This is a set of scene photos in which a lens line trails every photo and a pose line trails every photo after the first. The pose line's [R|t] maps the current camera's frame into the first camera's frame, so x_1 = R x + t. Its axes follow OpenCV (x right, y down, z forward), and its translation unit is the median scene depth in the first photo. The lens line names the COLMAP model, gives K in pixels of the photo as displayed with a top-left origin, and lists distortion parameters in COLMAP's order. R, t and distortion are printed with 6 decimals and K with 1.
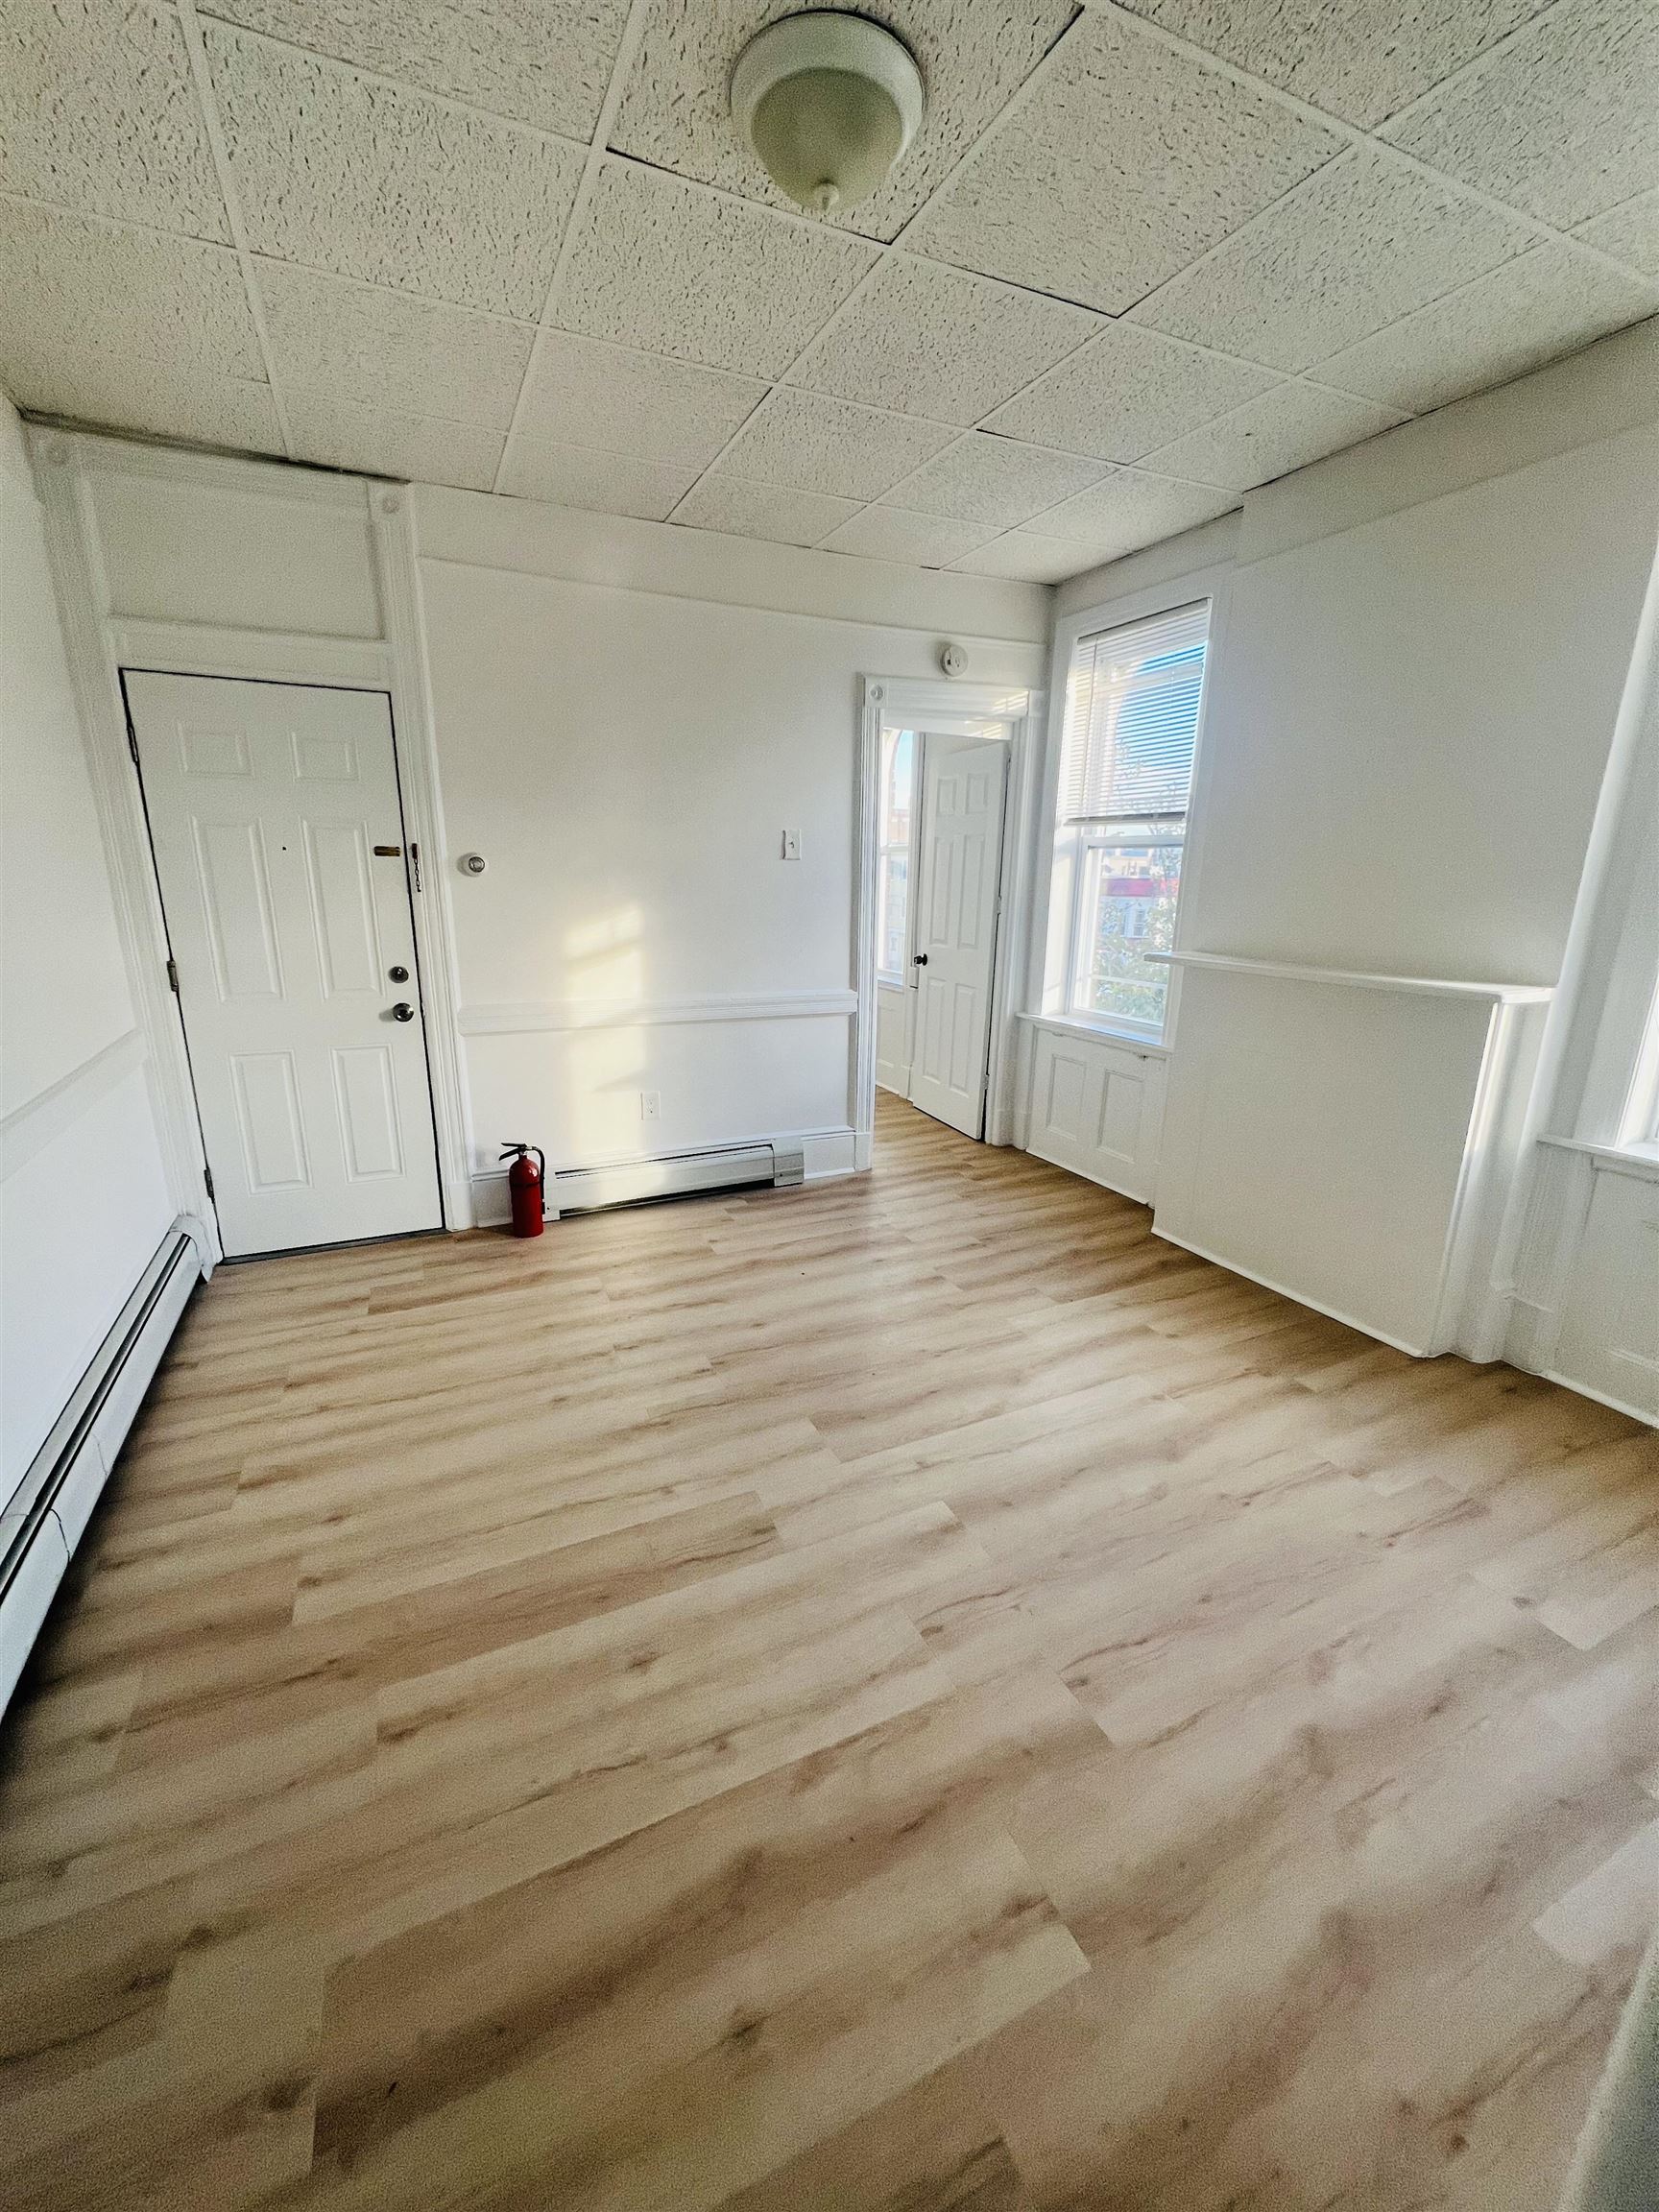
lens RADIAL K [[881.2, 0, 830.1], [0, 881.2, 1104.3], [0, 0, 1]] dist [-0.002302, -0.000056]
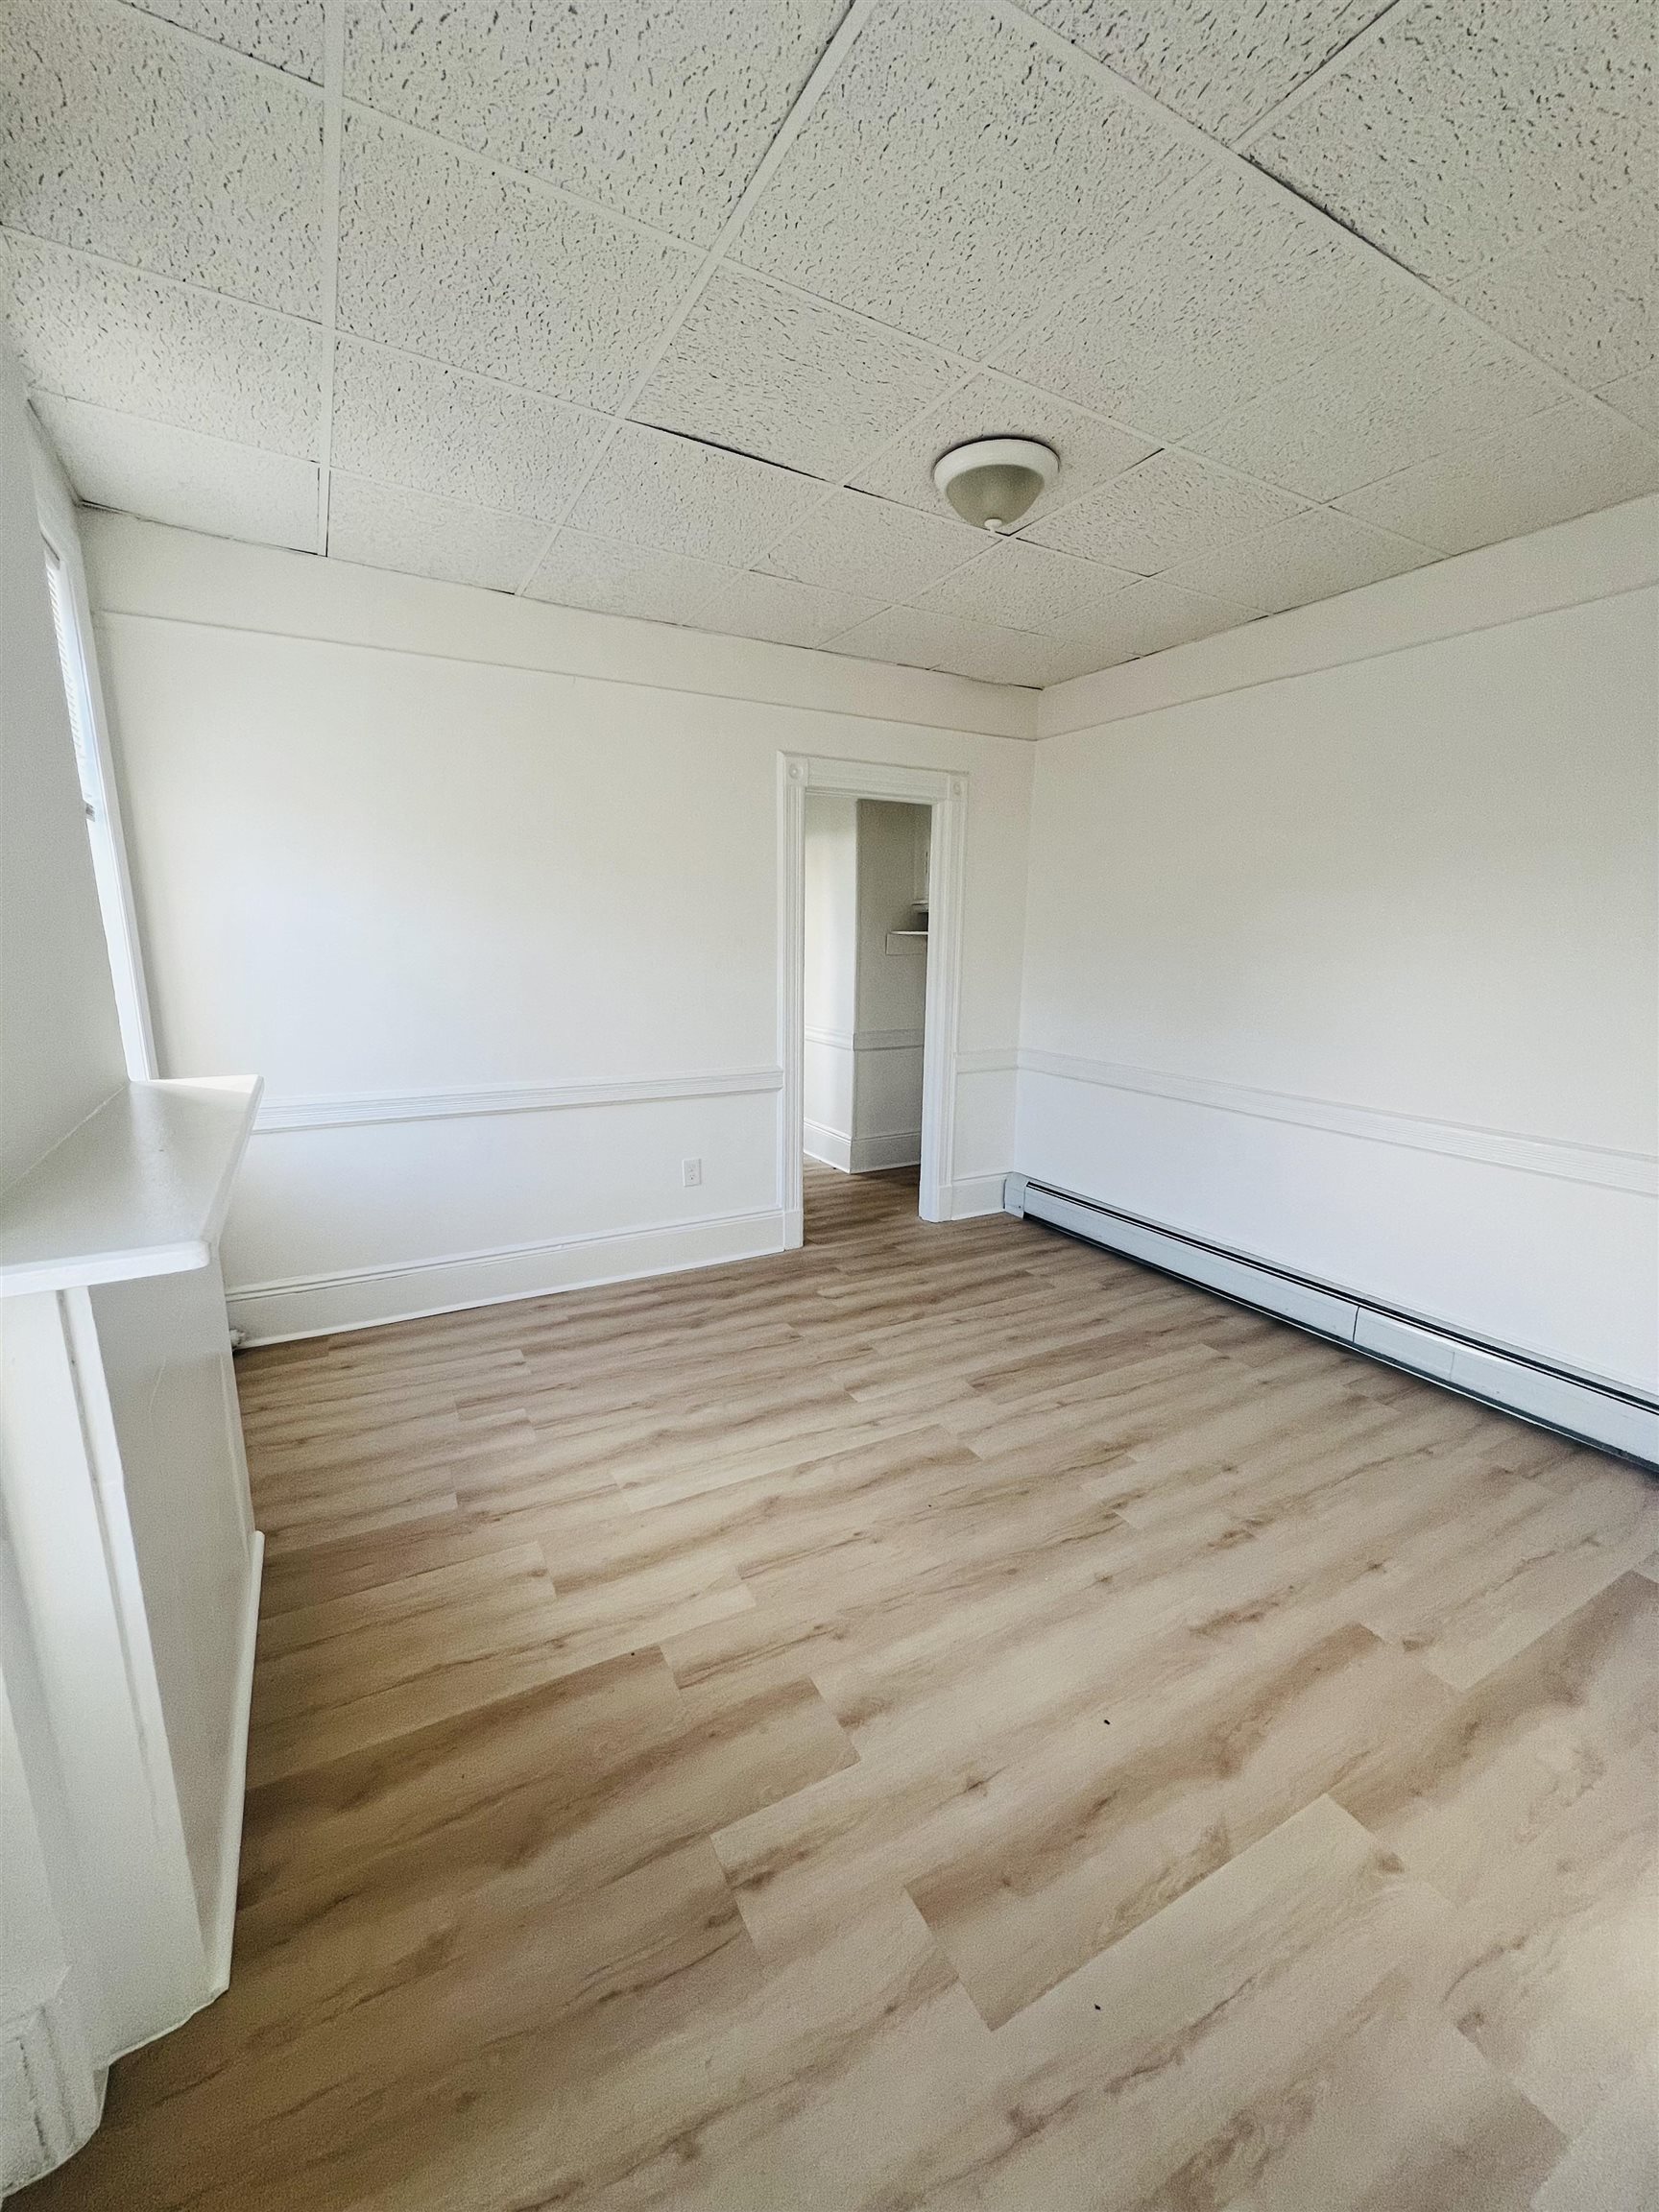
lens RADIAL K [[890.3, 0, 824.4], [0, 890.3, 1111.2], [0, 0, 1]] dist [0.001097, 0.000008]
pose [[-0.998079, -0.009925, -0.061151, 0.262757], [-0.036188, 0.894576, 0.445448, -0.551438], [0.050283, 0.446805, -0.893217, 1.980437]]
